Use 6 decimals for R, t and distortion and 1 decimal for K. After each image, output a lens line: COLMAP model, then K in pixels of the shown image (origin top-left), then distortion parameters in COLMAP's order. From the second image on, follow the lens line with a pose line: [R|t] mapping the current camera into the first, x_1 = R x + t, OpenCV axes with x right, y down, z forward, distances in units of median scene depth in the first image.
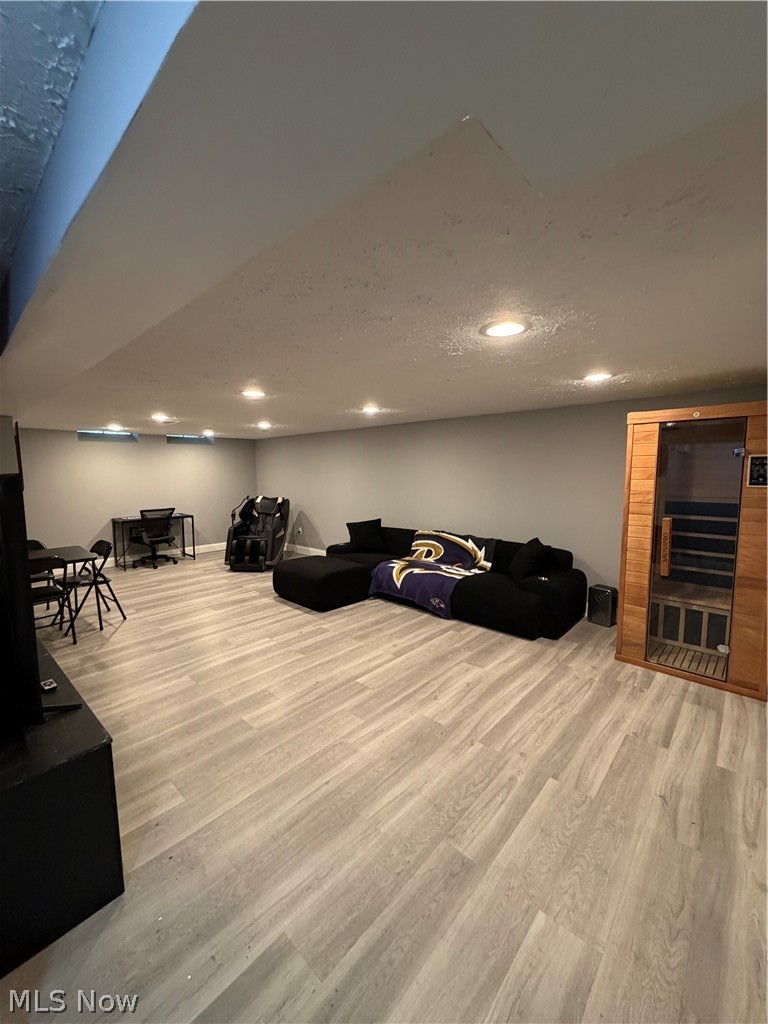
lens RADIAL K [[409.2, 0, 384.1], [0, 409.2, 508.8], [0, 0, 1]] dist [-0.001443, 0.000337]
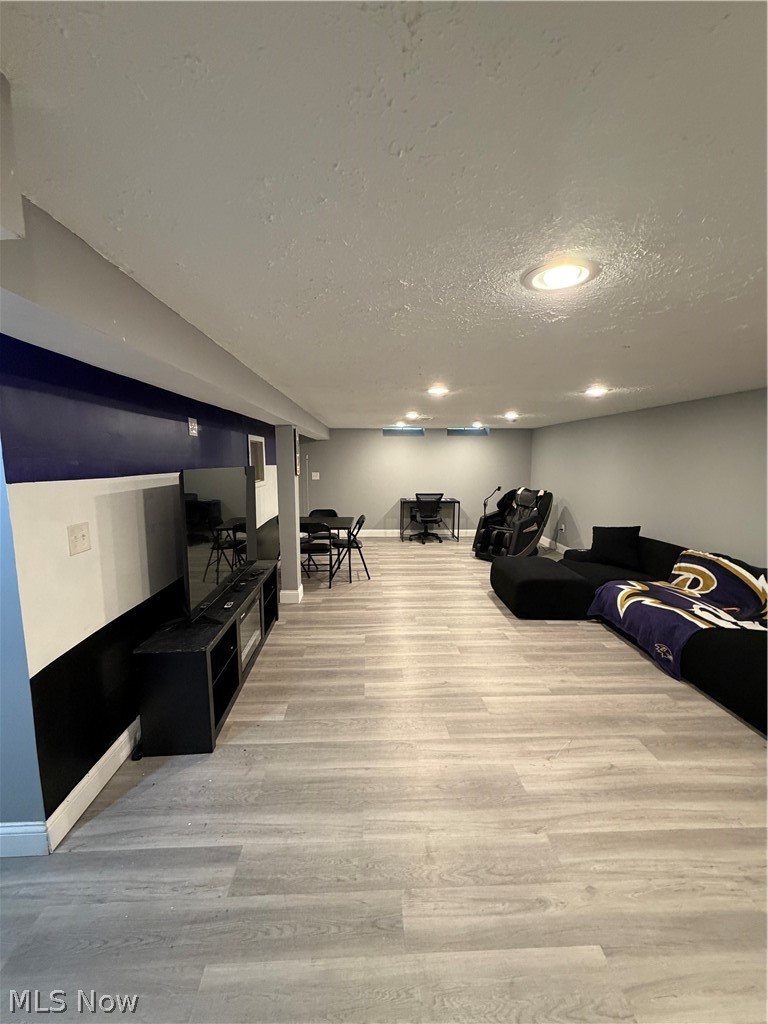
lens RADIAL K [[409.2, 0, 384.1], [0, 409.2, 508.8], [0, 0, 1]] dist [-0.001443, 0.000337]
pose [[0.703699, 0.098650, -0.703616, 0.276024], [-0.075431, 0.995090, 0.064076, -0.032301], [0.706483, 0.007984, 0.707685, 0.137183]]
